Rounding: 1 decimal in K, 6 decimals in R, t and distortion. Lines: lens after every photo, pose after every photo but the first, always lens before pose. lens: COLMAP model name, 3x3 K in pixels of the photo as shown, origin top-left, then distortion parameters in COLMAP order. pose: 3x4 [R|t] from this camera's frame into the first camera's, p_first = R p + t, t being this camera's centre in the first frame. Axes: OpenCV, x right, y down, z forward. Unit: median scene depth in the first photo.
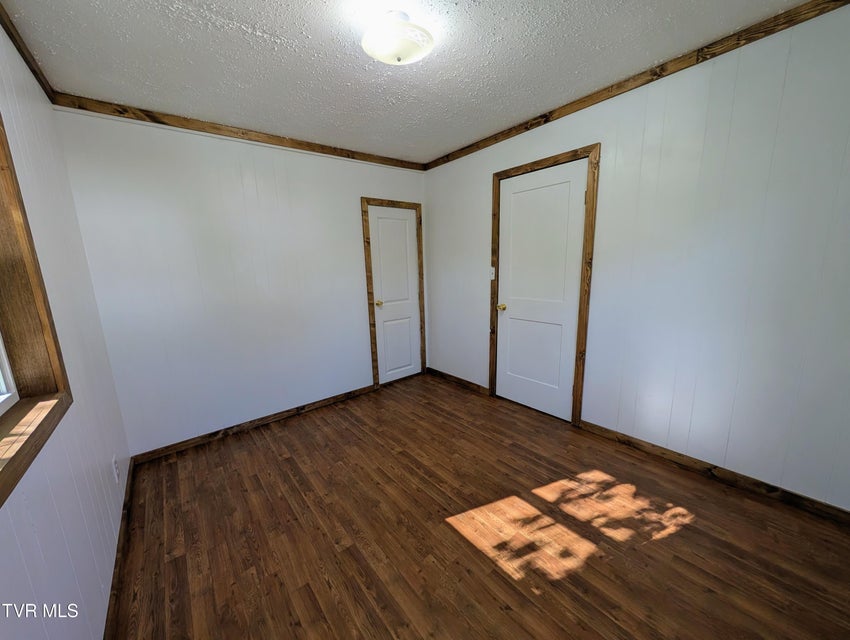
lens RADIAL K [[314.4, 0, 425.9], [0, 314.4, 326.9], [0, 0, 1]] dist [-0.012135, 0.000007]
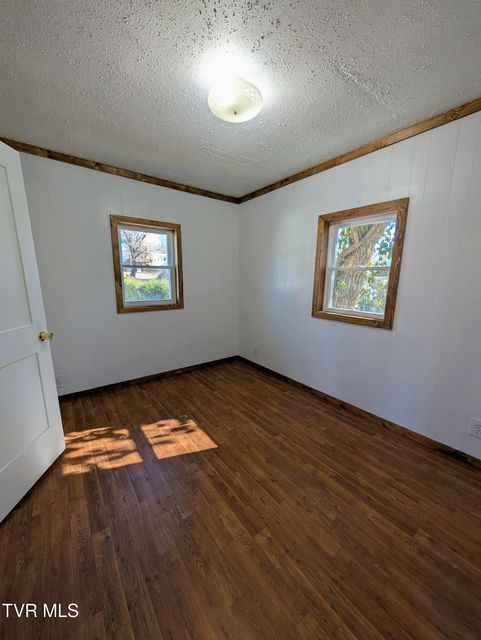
lens RADIAL K [[241.8, 0, 240.5], [0, 241.8, 320.0], [0, 0, 1]] dist [-0.001606, -0.000080]
pose [[-0.998950, 0.024968, 0.038400, -0.081224], [0.037363, 0.929143, 0.367829, -0.275479], [-0.026495, 0.368877, -0.929100, 1.429905]]
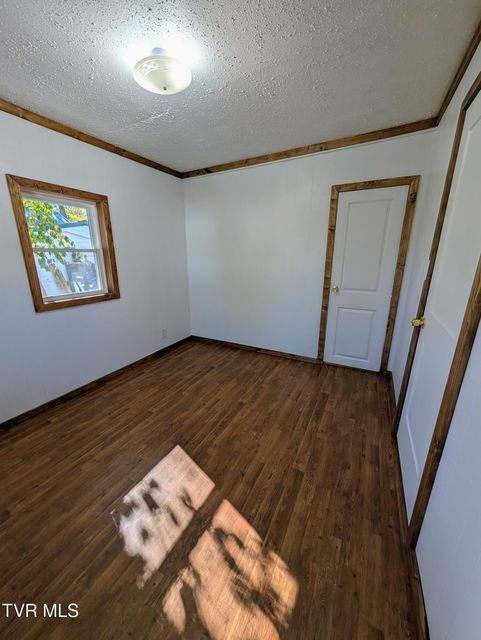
lens RADIAL K [[241.8, 0, 240.5], [0, 241.8, 320.0], [0, 0, 1]] dist [-0.001606, -0.000080]
pose [[0.389269, 0.276007, -0.878800, 0.733434], [-0.187535, 0.957817, 0.217755, -0.144741], [0.901832, 0.080041, 0.424609, 0.589774]]
